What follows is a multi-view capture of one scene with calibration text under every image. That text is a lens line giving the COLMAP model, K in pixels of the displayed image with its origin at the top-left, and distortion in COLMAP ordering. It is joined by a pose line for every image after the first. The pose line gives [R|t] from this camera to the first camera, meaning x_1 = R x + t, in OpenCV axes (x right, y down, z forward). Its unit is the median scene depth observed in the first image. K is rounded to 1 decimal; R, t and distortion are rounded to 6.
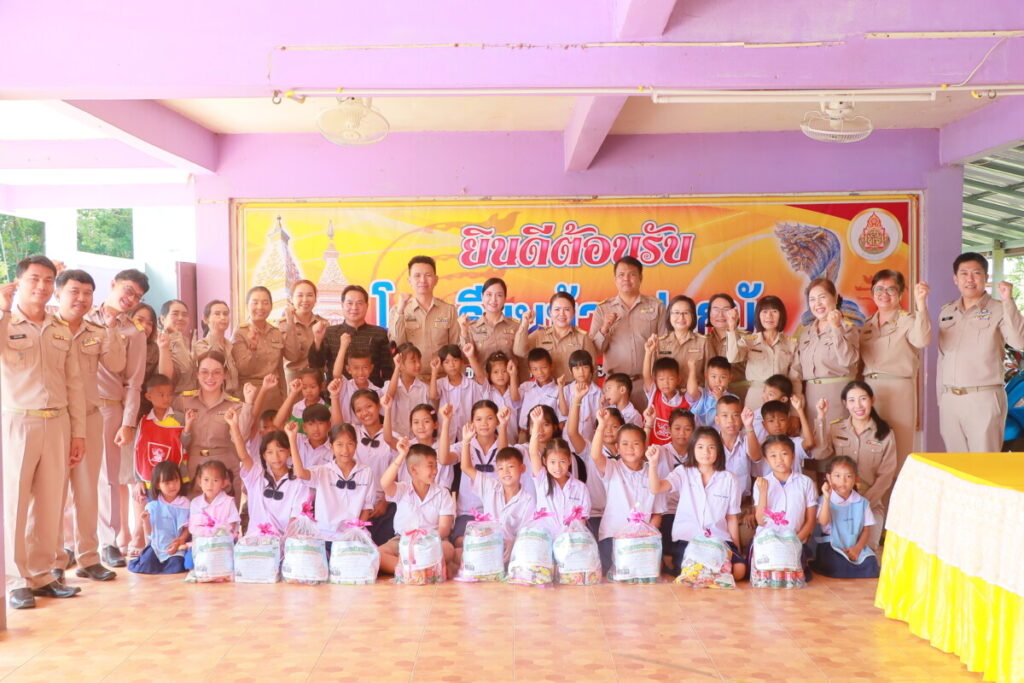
lens RADIAL K [[893.6, 0, 506.1], [0, 893.6, 339.3], [0, 0, 1]] dist [-0.018404, -0.000861]
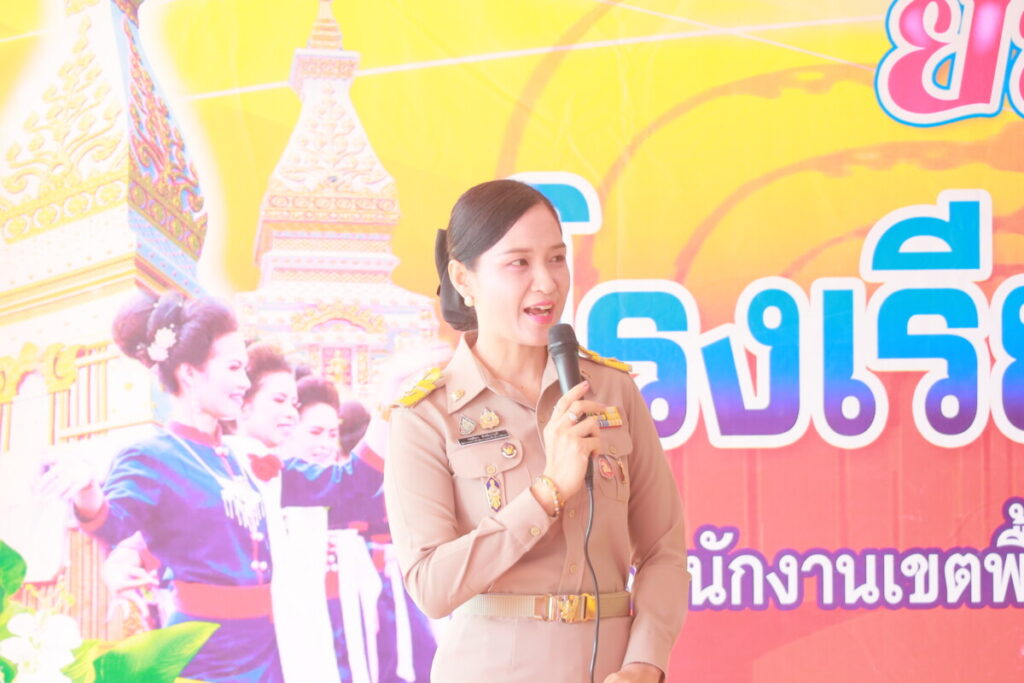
lens RADIAL K [[3955.3, 0, 509.4], [0, 3955.3, 341.7], [0, 0, 1]] dist [0.085235, 0.000000]
pose [[0.989449, -0.000181, -0.144884, 0.049002], [-0.003215, 0.999726, -0.023205, 0.016057], [0.144849, 0.023426, 0.989176, -0.757866]]
